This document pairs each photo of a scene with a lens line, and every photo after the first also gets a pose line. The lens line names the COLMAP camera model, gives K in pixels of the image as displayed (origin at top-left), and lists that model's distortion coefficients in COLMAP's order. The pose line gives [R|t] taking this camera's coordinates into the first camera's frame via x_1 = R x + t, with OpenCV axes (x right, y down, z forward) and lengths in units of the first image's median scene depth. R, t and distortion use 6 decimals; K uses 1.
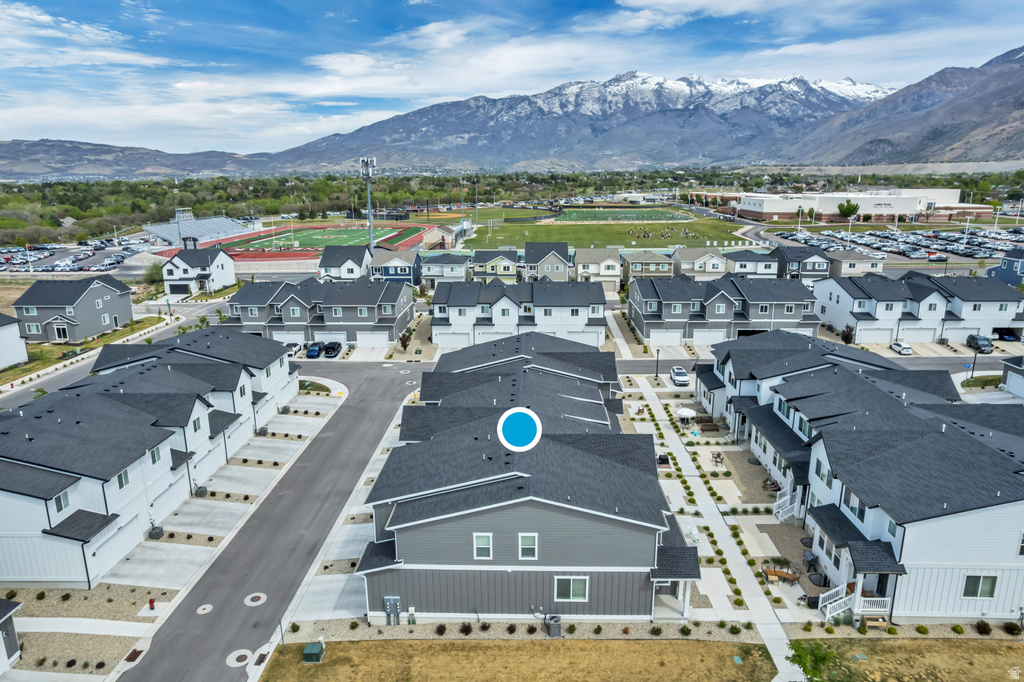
lens RADIAL K [[655.8, 0, 516.5], [0, 655.8, 337.5], [0, 0, 1]] dist [-0.080254, 0.074182]
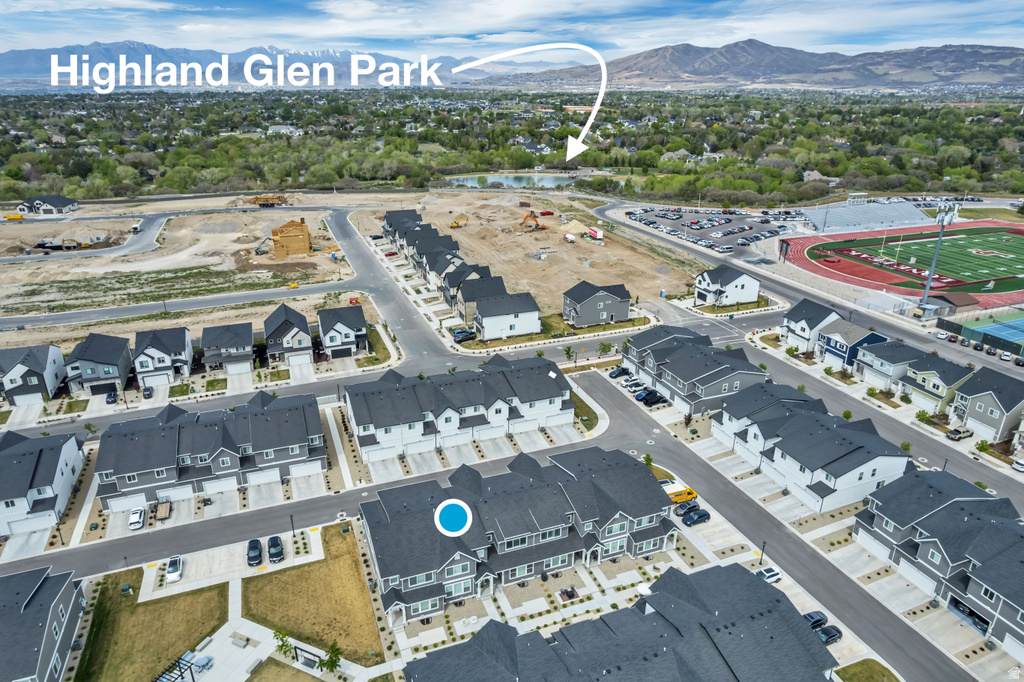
lens RADIAL K [[655.8, 0, 516.6], [0, 655.8, 335.1], [0, 0, 1]] dist [-0.080254, 0.074182]
pose [[0.389717, 0.342883, -0.854723, 0.087963], [-0.227590, 0.935175, 0.271386, -0.050636], [0.892369, 0.088763, 0.442491, 0.018521]]
